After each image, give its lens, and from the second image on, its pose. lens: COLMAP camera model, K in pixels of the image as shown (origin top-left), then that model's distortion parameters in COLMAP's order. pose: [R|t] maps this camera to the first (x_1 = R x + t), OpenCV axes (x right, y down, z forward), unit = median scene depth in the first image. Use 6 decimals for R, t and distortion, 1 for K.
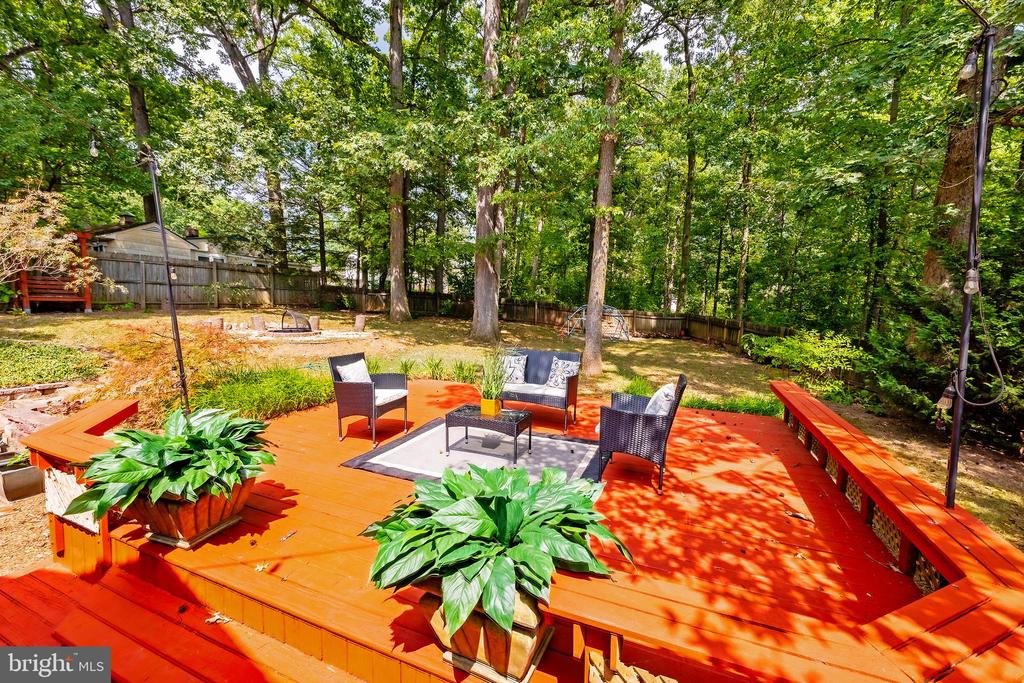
lens RADIAL K [[420.9, 0, 510.9], [0, 420.9, 340.3], [0, 0, 1]] dist [-0.000750, 0.000068]
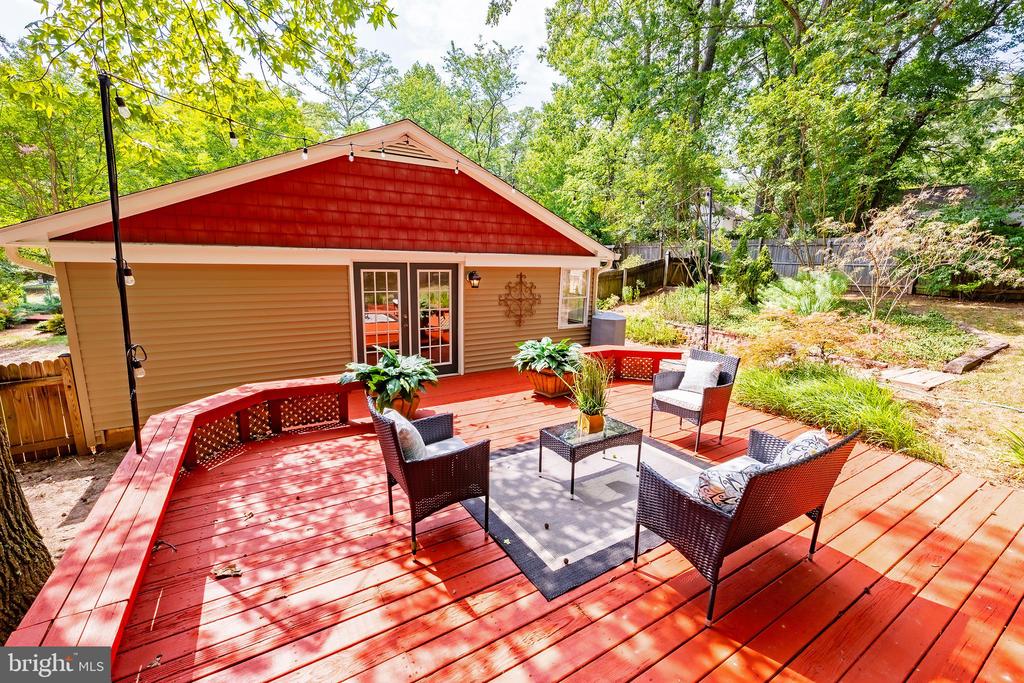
lens RADIAL K [[420.9, 0, 511.0], [0, 420.9, 340.9], [0, 0, 1]] dist [-0.000750, 0.000068]
pose [[-0.583164, 0.116962, -0.803890, 1.041193], [-0.104948, 0.970441, 0.217326, -0.244352], [0.805546, 0.211103, -0.553652, 1.927279]]
